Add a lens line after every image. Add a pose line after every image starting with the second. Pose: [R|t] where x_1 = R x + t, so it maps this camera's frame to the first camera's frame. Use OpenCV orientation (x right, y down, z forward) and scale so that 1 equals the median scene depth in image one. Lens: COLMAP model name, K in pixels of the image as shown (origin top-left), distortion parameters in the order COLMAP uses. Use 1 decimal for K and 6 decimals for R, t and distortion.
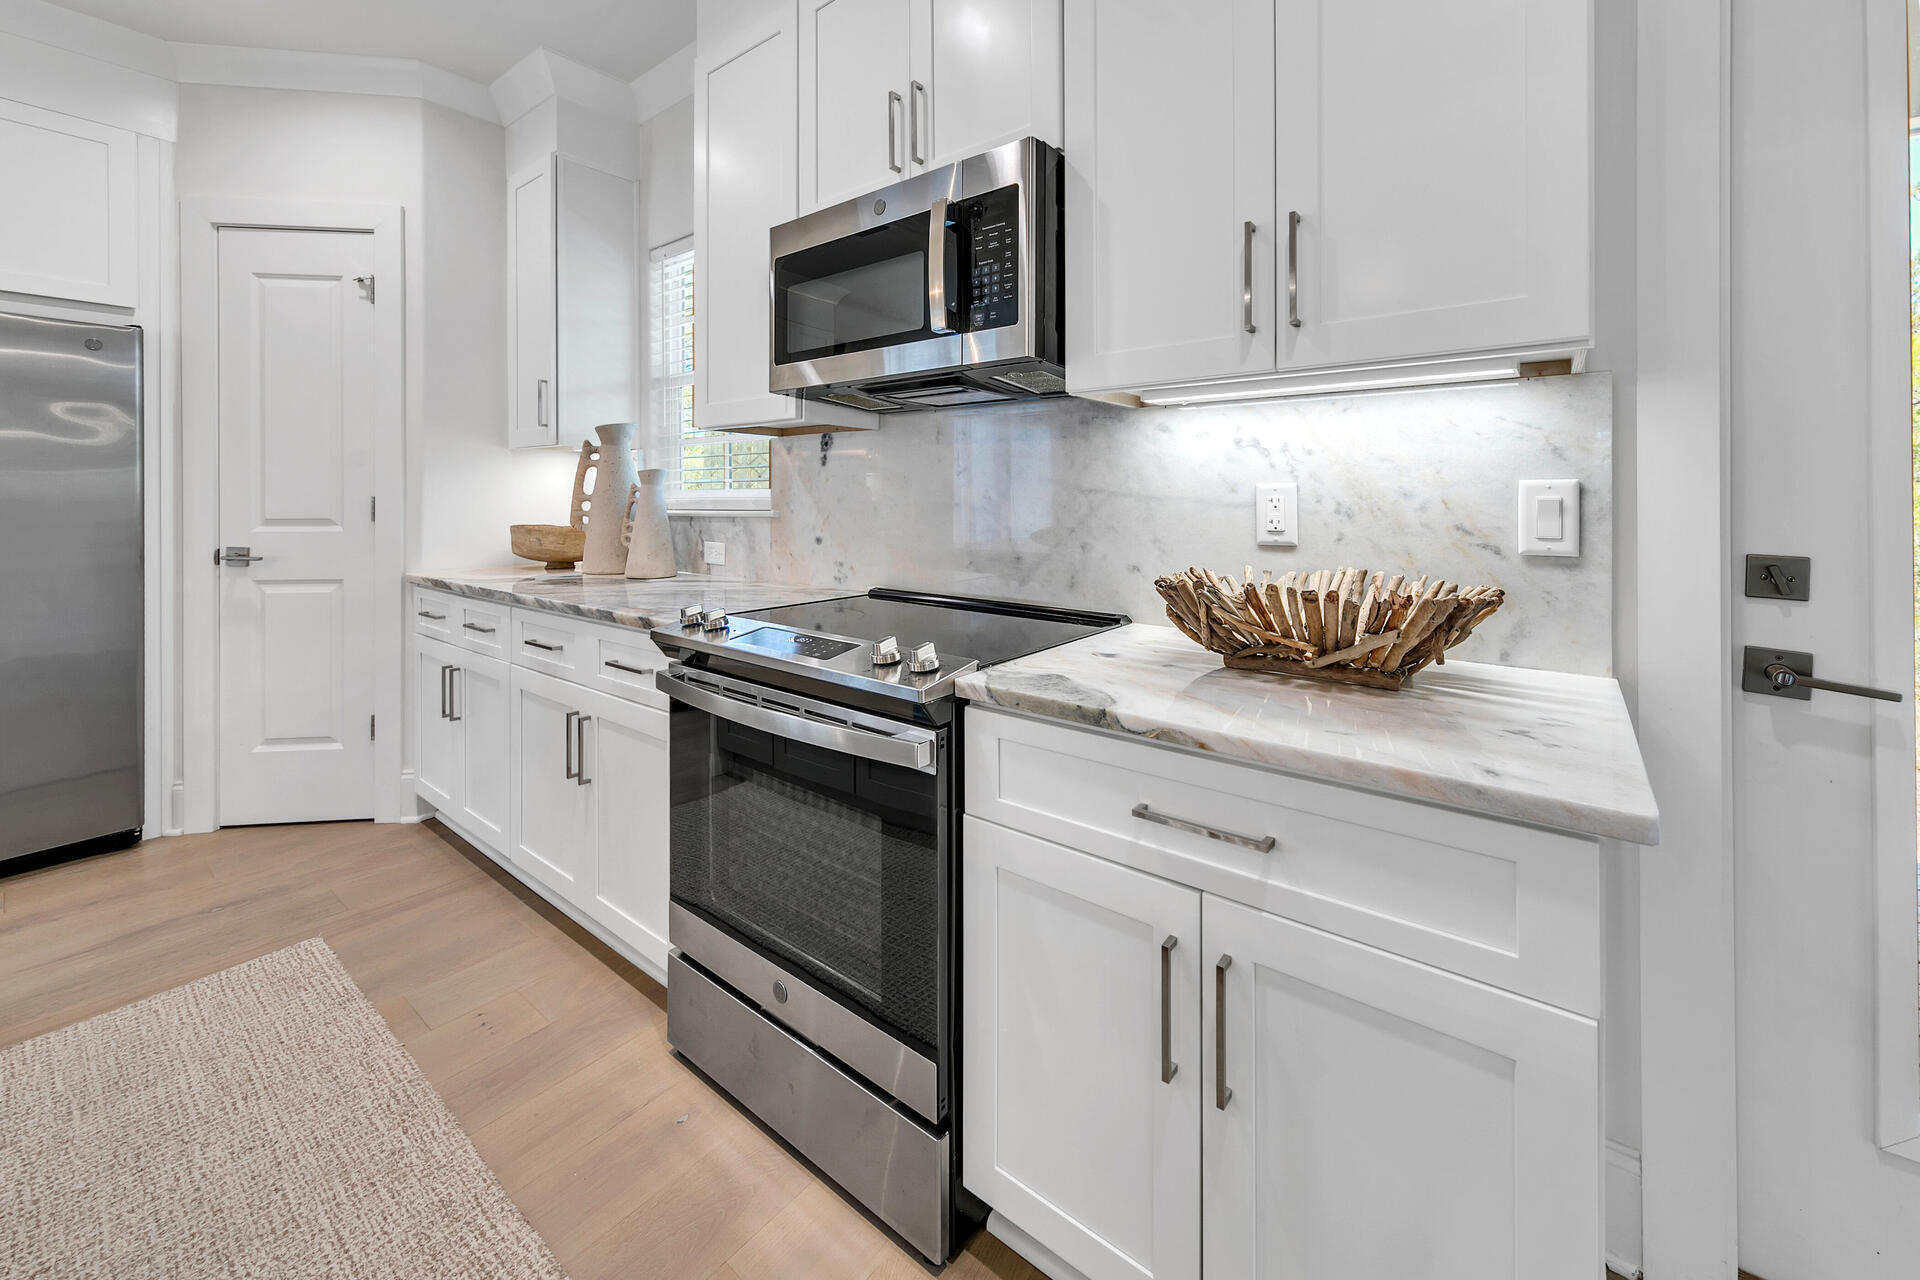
lens RADIAL K [[754.6, 0, 957.7], [0, 754.6, 495.3], [0, 0, 1]] dist [0.010313, -0.000728]
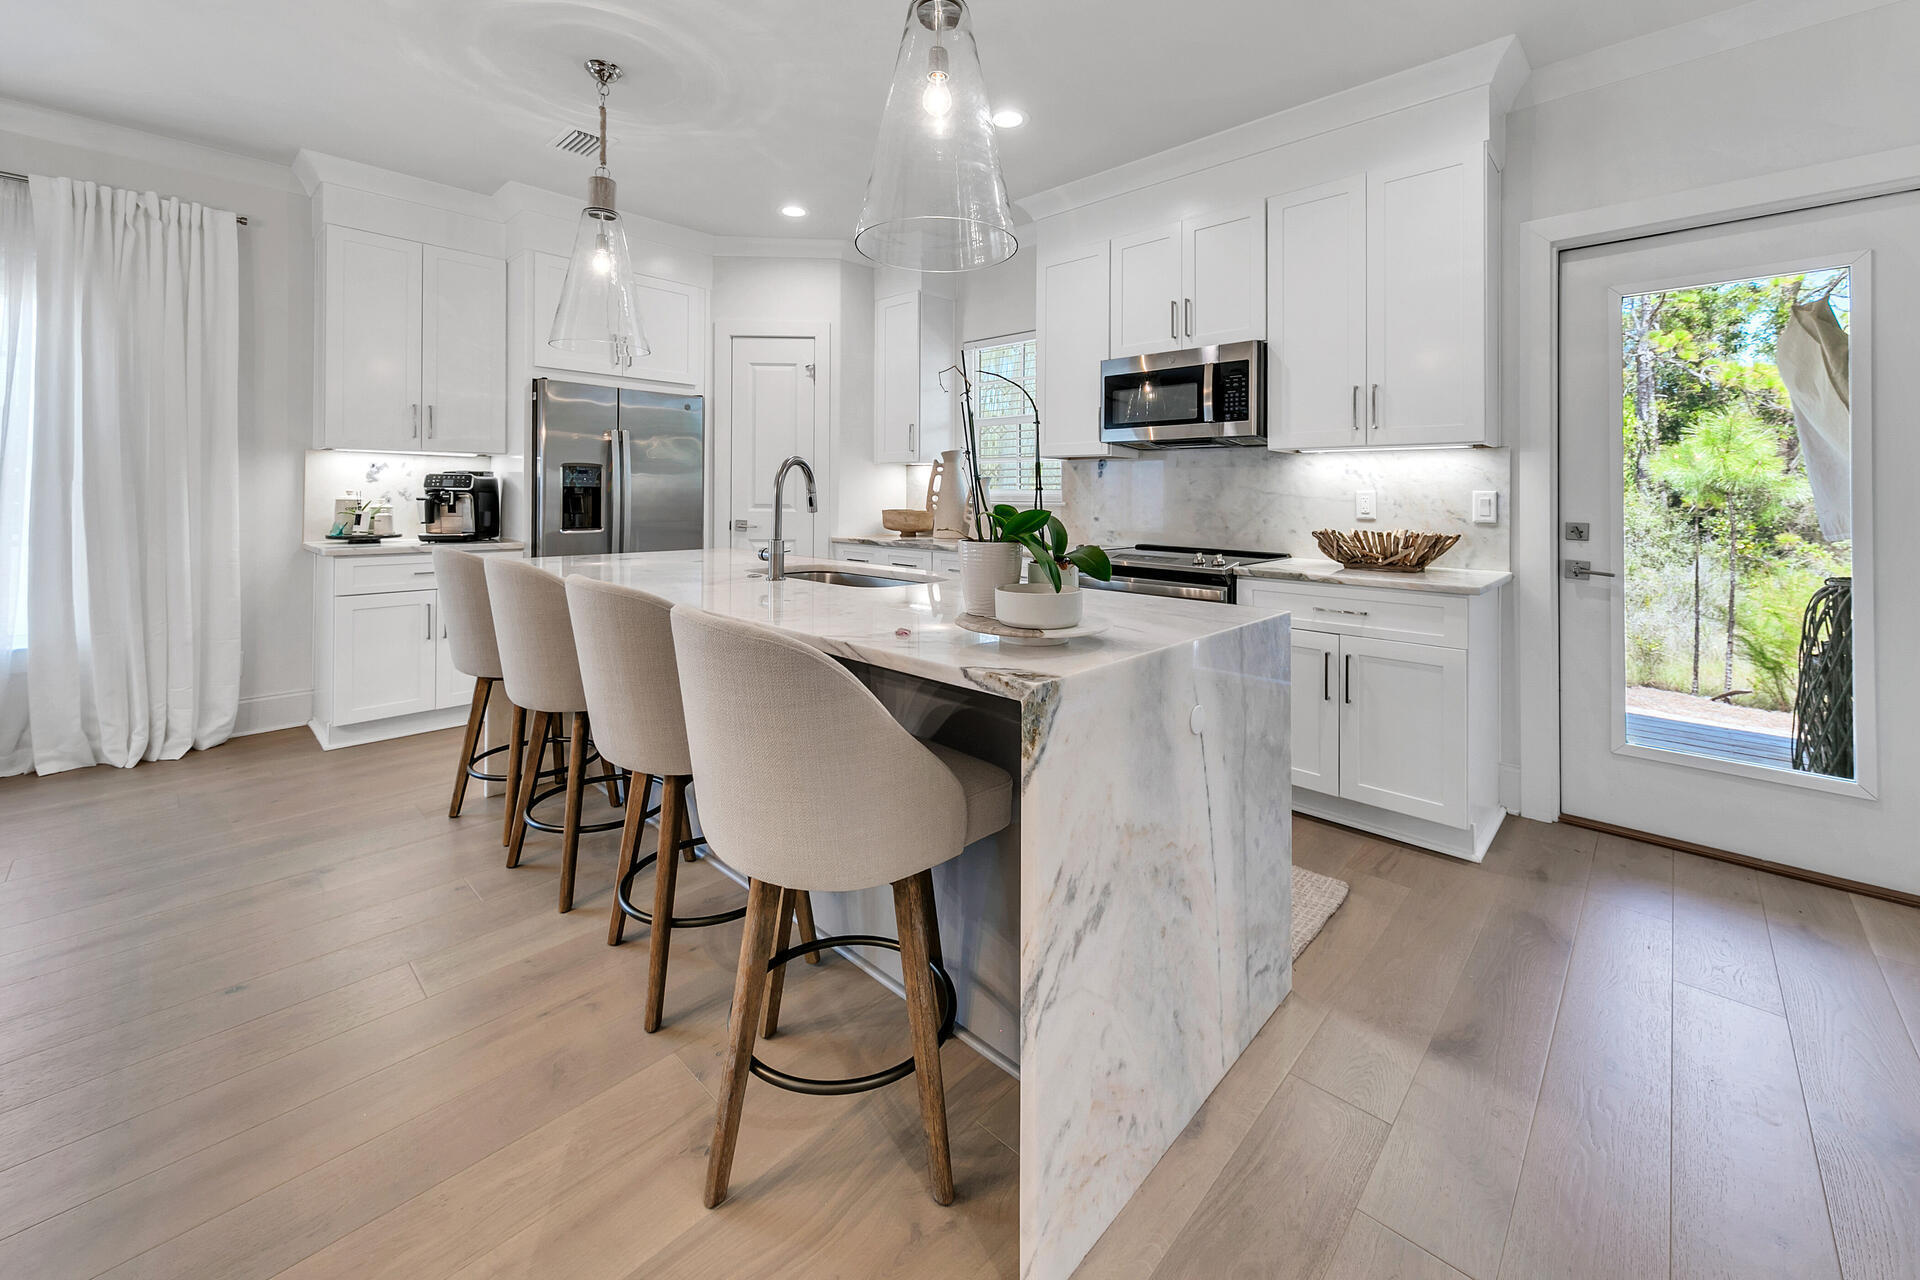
lens RADIAL K [[752.2, 0, 959.1], [0, 752.2, 484.7], [0, 0, 1]] dist [0.019500, 0.000080]
pose [[0.996347, 0.009892, -0.084828, -0.582384], [-0.010950, 0.999868, -0.012026, 0.005689], [0.084698, 0.012911, 0.996323, -1.318862]]
